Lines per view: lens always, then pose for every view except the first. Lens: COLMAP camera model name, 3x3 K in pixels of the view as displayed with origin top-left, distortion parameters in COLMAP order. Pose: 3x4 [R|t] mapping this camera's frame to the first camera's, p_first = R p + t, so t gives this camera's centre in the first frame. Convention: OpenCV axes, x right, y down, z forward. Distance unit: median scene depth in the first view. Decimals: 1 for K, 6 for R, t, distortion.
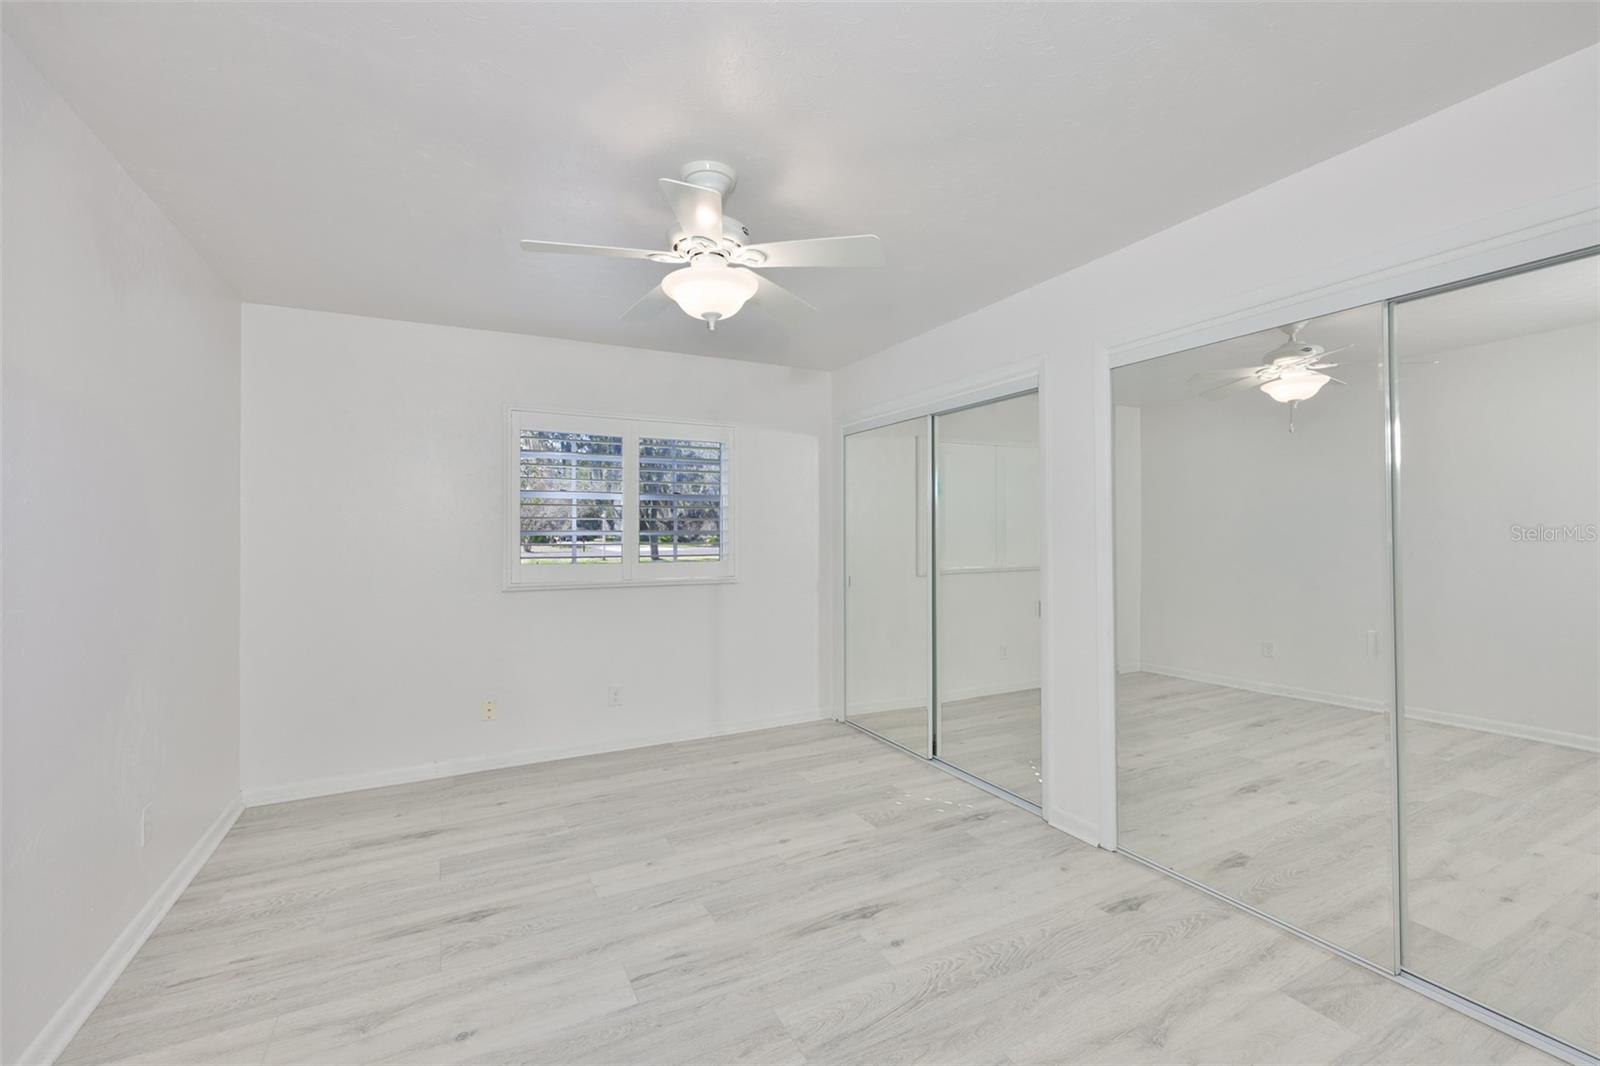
lens RADIAL K [[686.5, 0, 801.2], [0, 686.5, 528.0], [0, 0, 1]] dist [-0.003375, -0.000086]
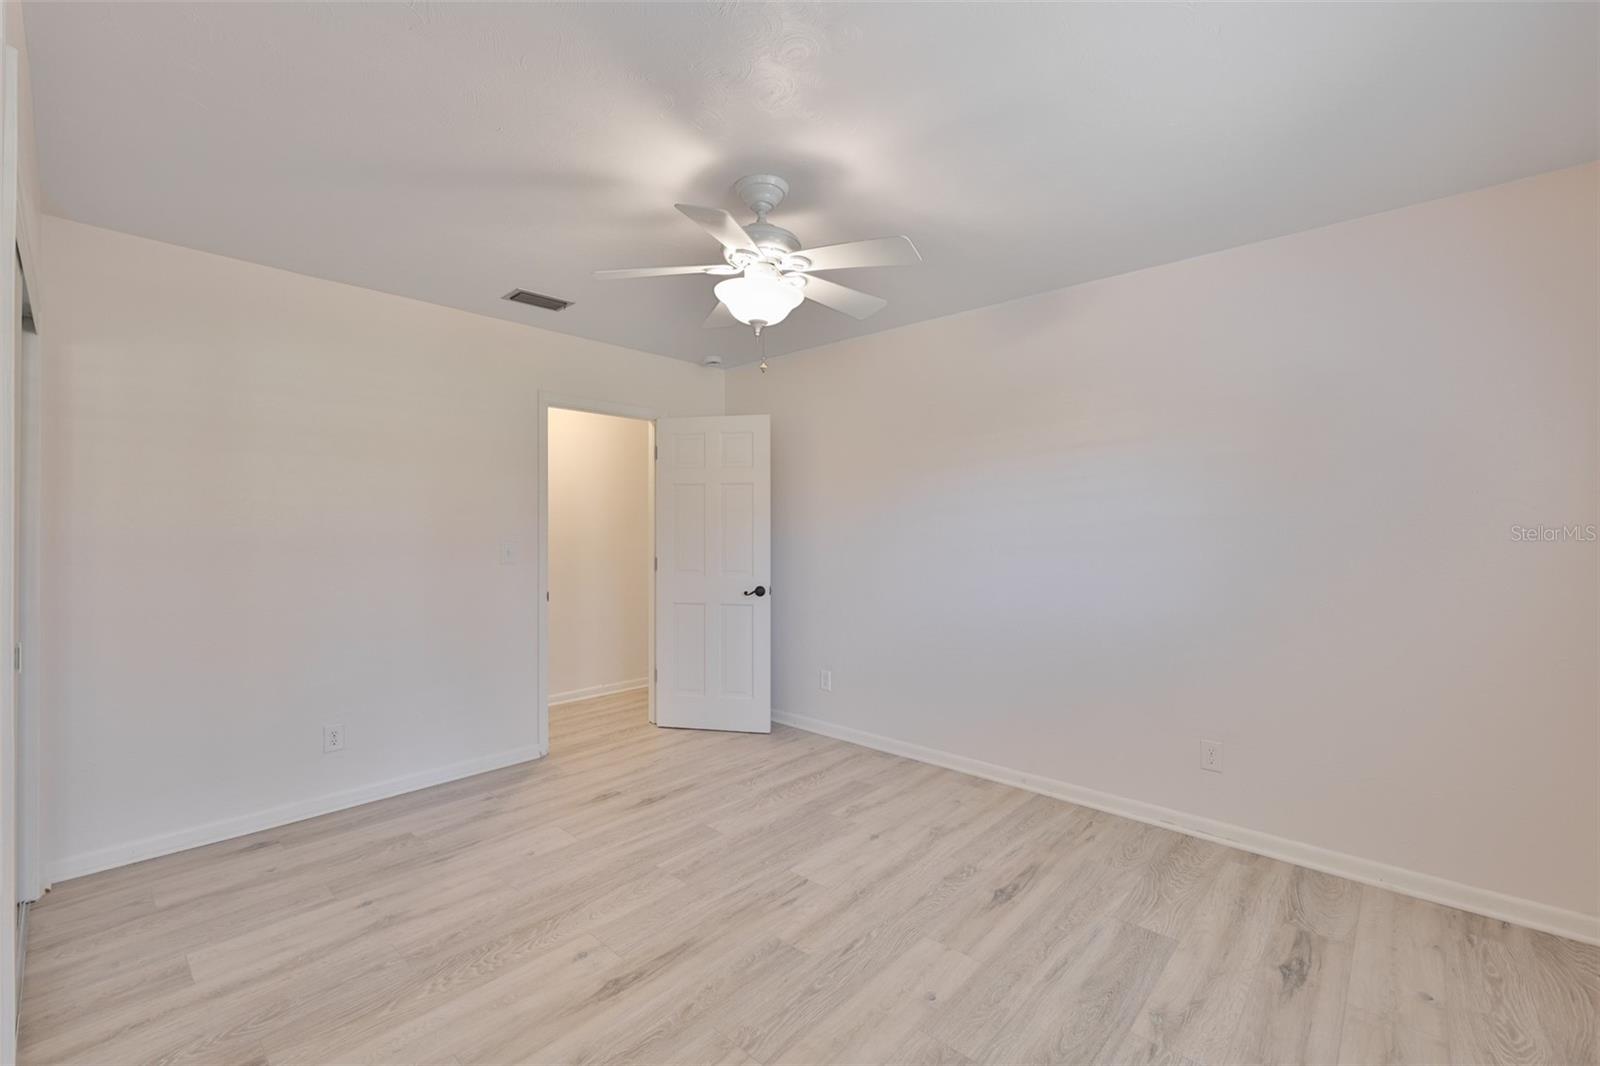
lens RADIAL K [[676.5, 0, 805.0], [0, 676.5, 530.5], [0, 0, 1]] dist [-0.003048, 0.000250]
pose [[-0.940865, 0.010521, -0.338618, 0.149627], [0.012167, 0.999922, -0.002738, 0.017084], [0.338563, -0.006696, -0.940920, 1.883630]]
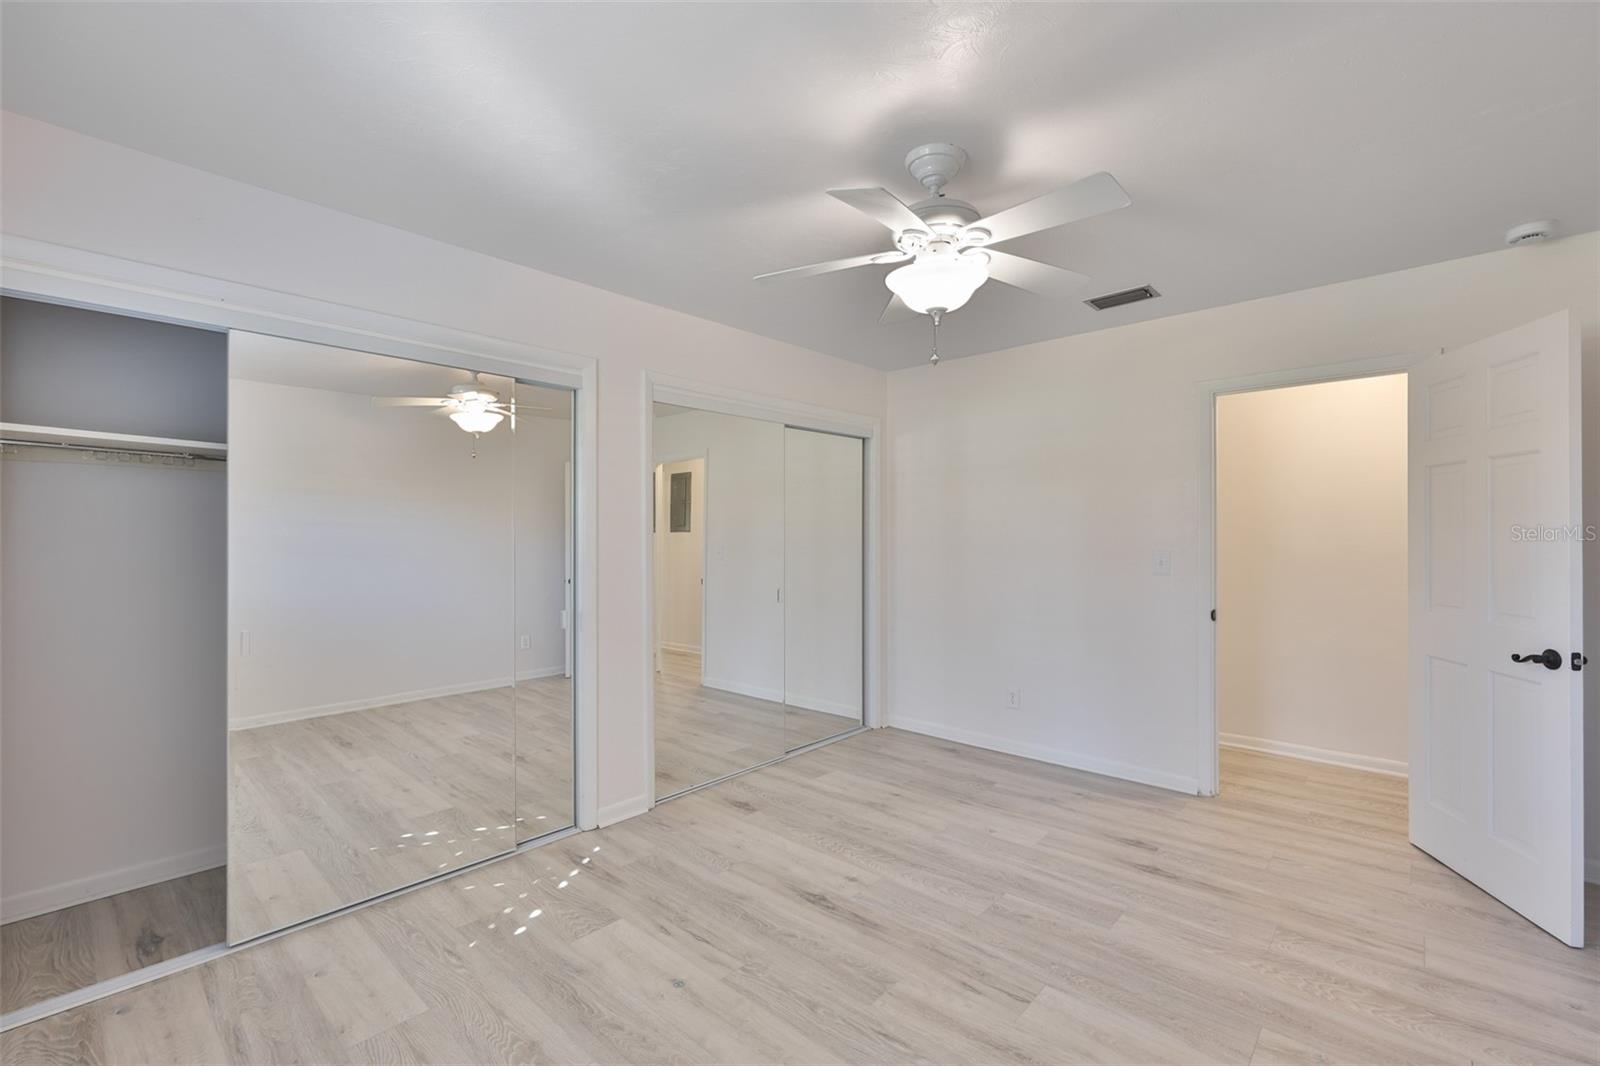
lens RADIAL K [[676.5, 0, 805.0], [0, 676.5, 530.5], [0, 0, 1]] dist [-0.003048, 0.000250]
pose [[-0.346227, 0.017814, 0.937982, -0.895353], [-0.003676, 0.999786, -0.020345, 0.020194], [-0.938144, -0.010492, -0.346088, 1.406833]]
